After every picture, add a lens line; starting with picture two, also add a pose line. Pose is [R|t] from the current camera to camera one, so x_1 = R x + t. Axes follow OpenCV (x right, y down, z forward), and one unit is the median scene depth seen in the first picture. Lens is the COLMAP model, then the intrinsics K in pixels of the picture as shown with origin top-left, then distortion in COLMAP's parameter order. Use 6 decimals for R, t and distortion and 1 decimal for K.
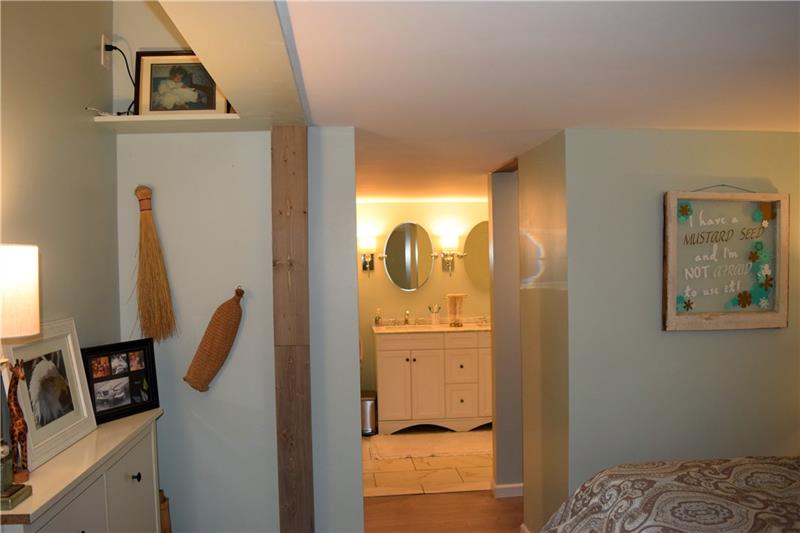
lens RADIAL K [[626.7, 0, 397.3], [0, 626.7, 269.4], [0, 0, 1]] dist [-0.094720, 0.017217]
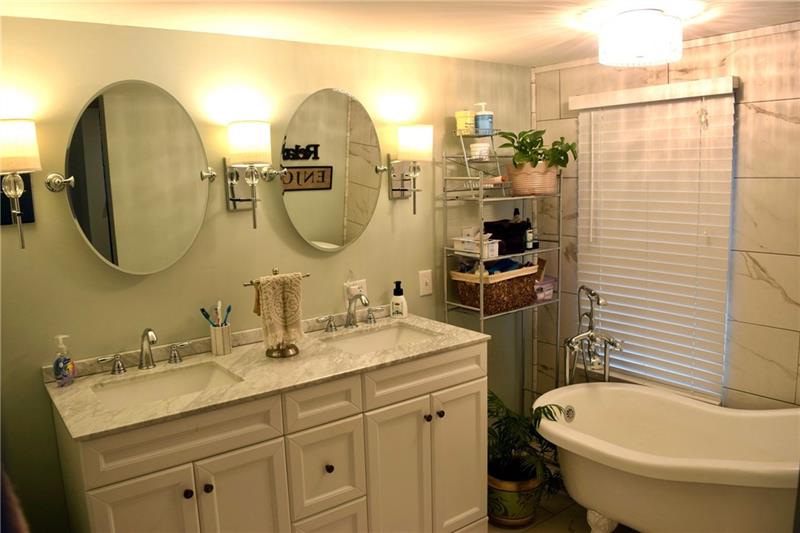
lens RADIAL K [[626.7, 0, 401.7], [0, 626.7, 266.3], [0, 0, 1]] dist [-0.094720, 0.017217]
pose [[0.847117, -0.083747, 0.524766, -0.042239], [0.021412, 0.992081, 0.123760, -0.011330], [-0.530975, -0.093603, 0.842202, 0.596836]]
